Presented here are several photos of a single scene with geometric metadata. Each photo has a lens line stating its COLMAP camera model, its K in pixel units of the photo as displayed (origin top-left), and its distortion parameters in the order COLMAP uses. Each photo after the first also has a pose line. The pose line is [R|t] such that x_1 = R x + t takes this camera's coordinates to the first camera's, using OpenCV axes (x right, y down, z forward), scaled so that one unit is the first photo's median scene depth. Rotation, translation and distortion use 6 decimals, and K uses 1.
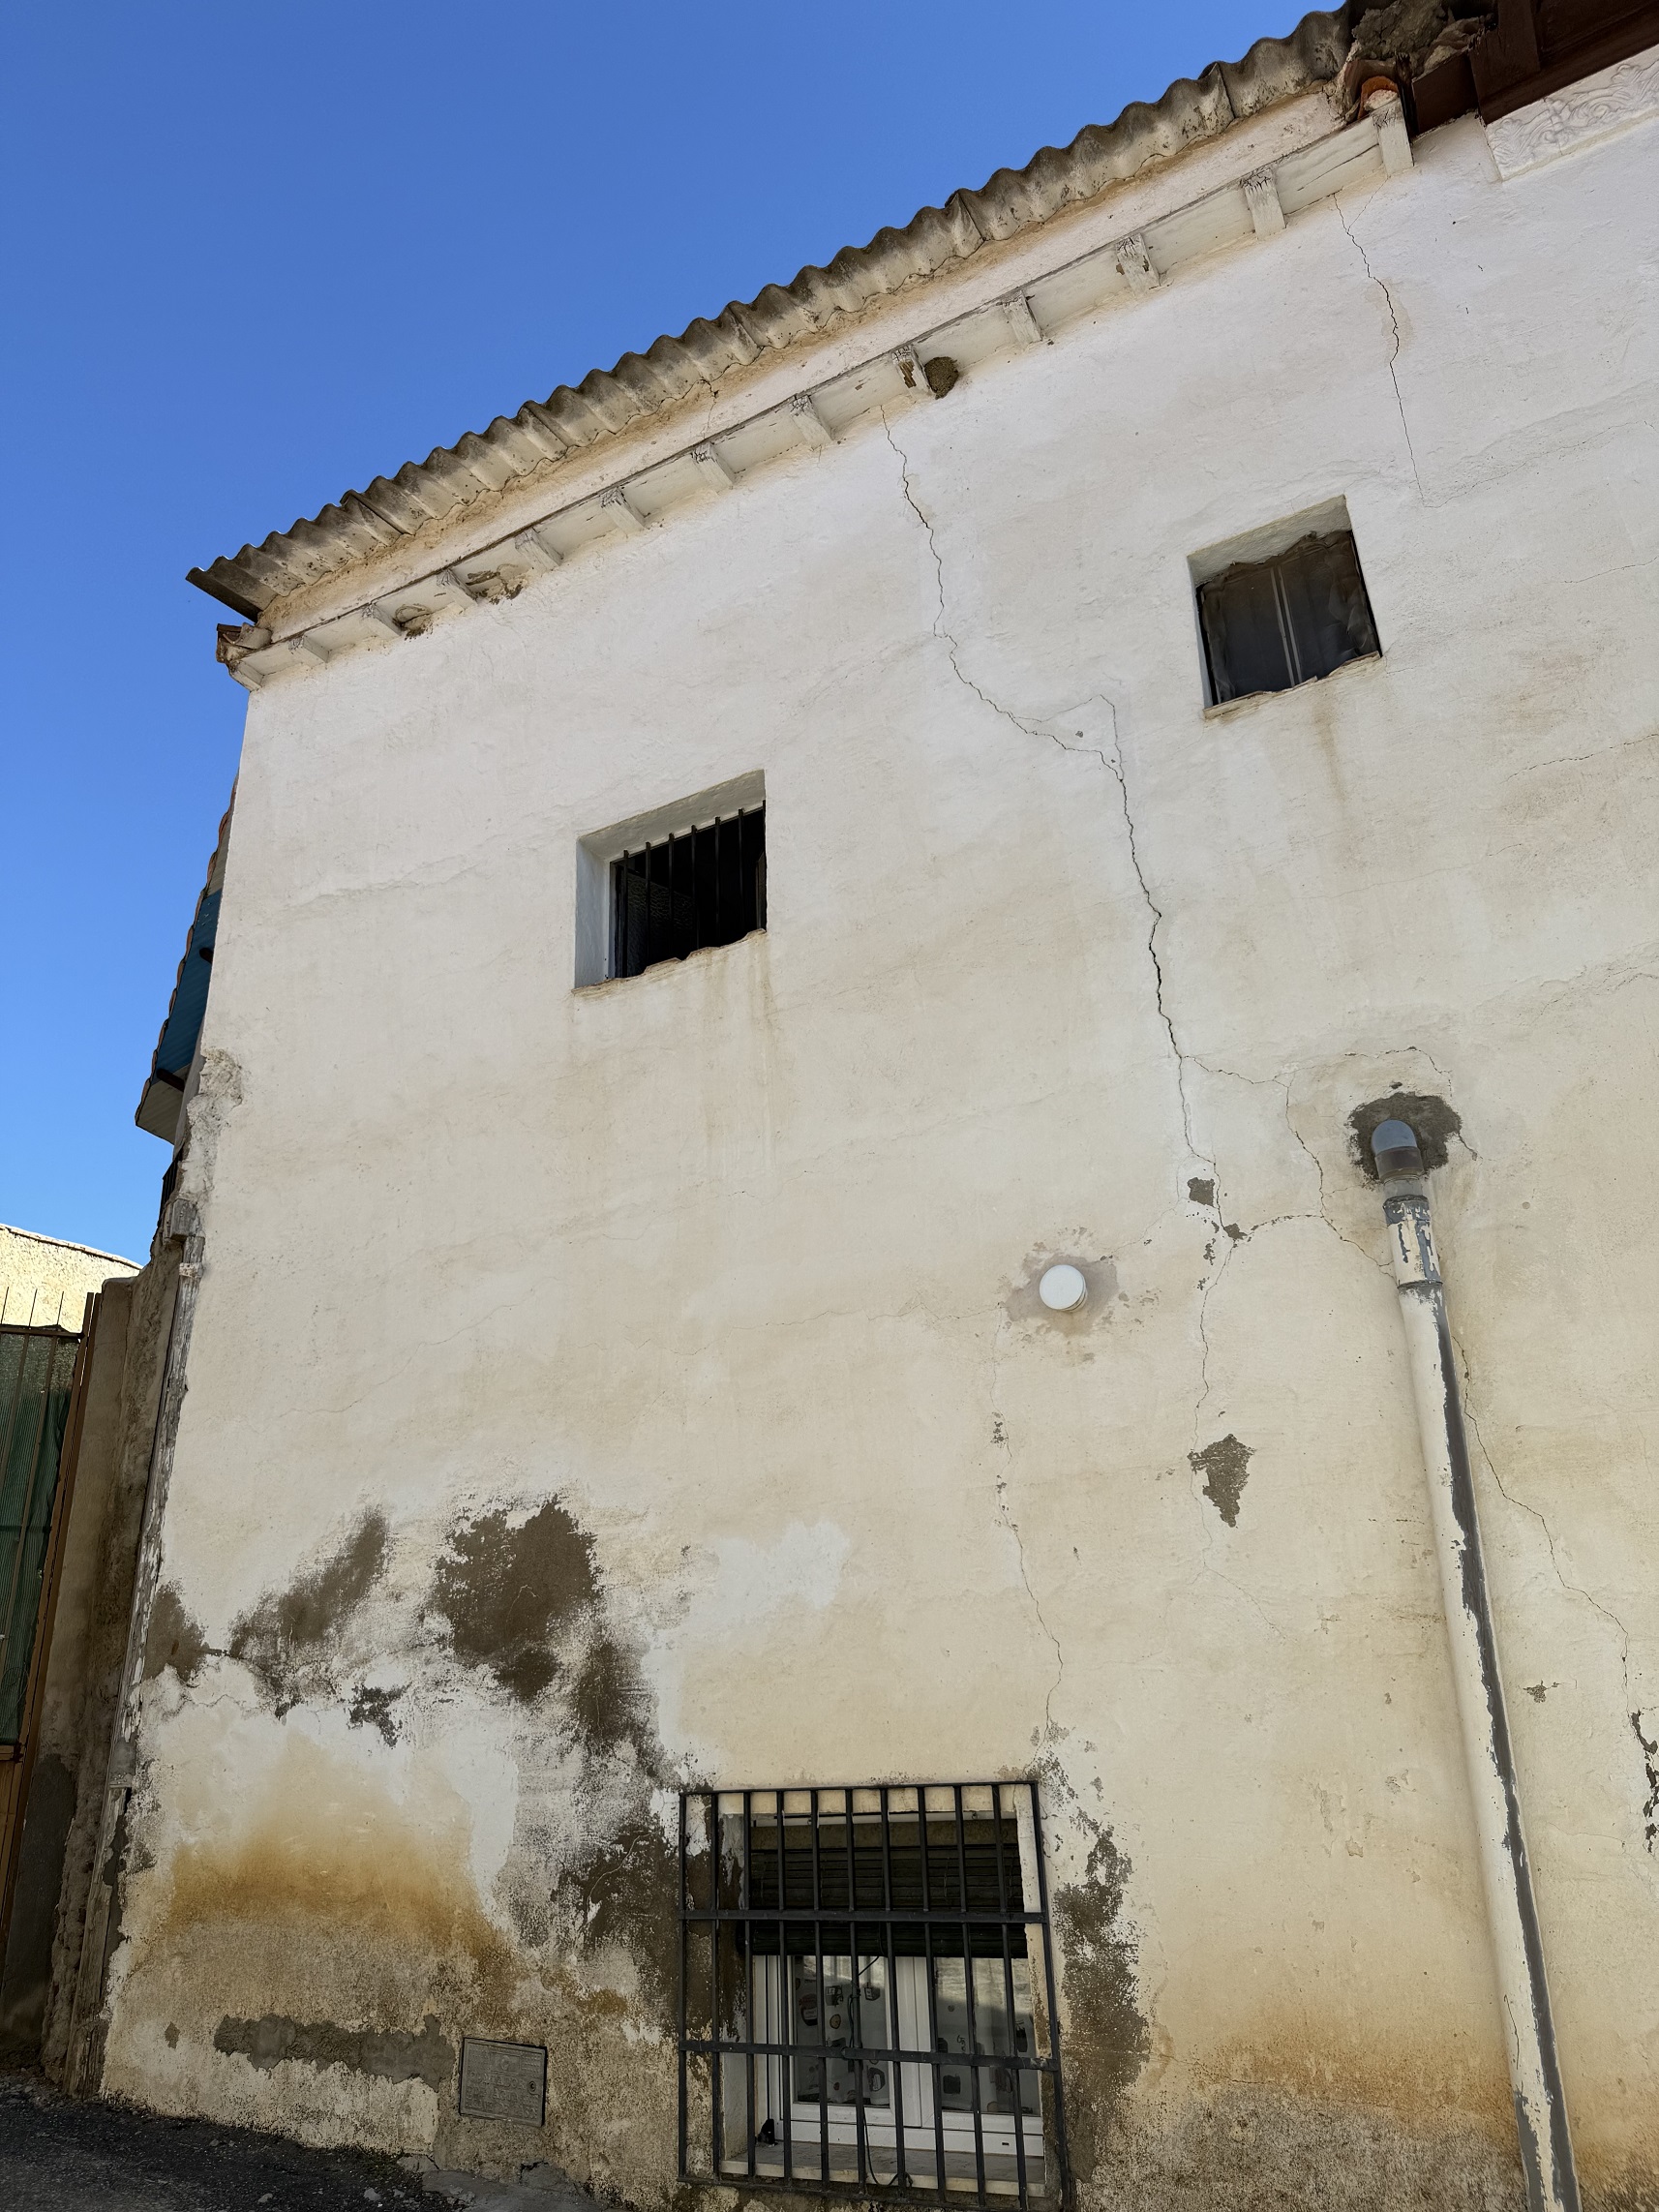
lens RADIAL K [[1534.4, 0, 833.2], [0, 1534.4, 1192.6], [0, 0, 1]] dist [0.071869, -0.108049]
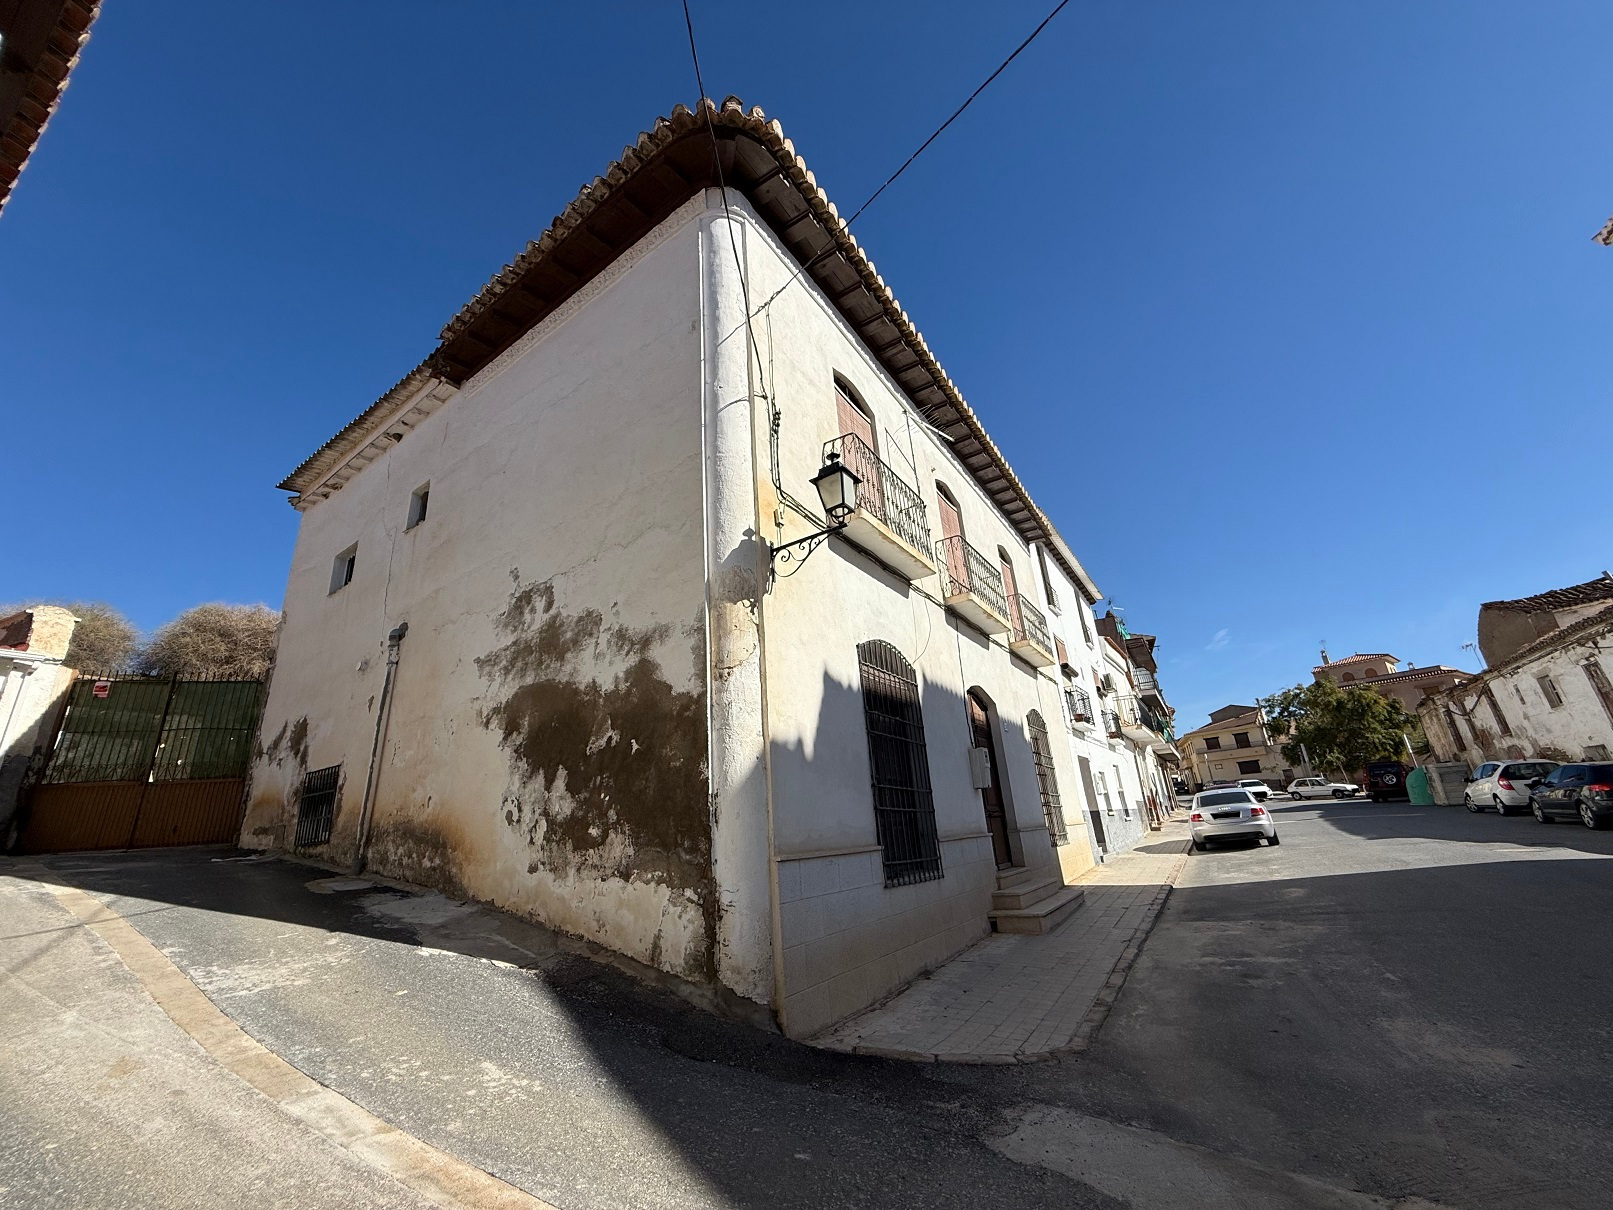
lens RADIAL K [[627.0, 0, 805.6], [0, 627.0, 629.8], [0, 0, 1]] dist [-0.000448, 0.000022]
pose [[0.992493, -0.069706, -0.100495, 1.188625], [0.077030, 0.994502, 0.070941, -0.055740], [0.094998, -0.078149, 0.992405, -0.536457]]
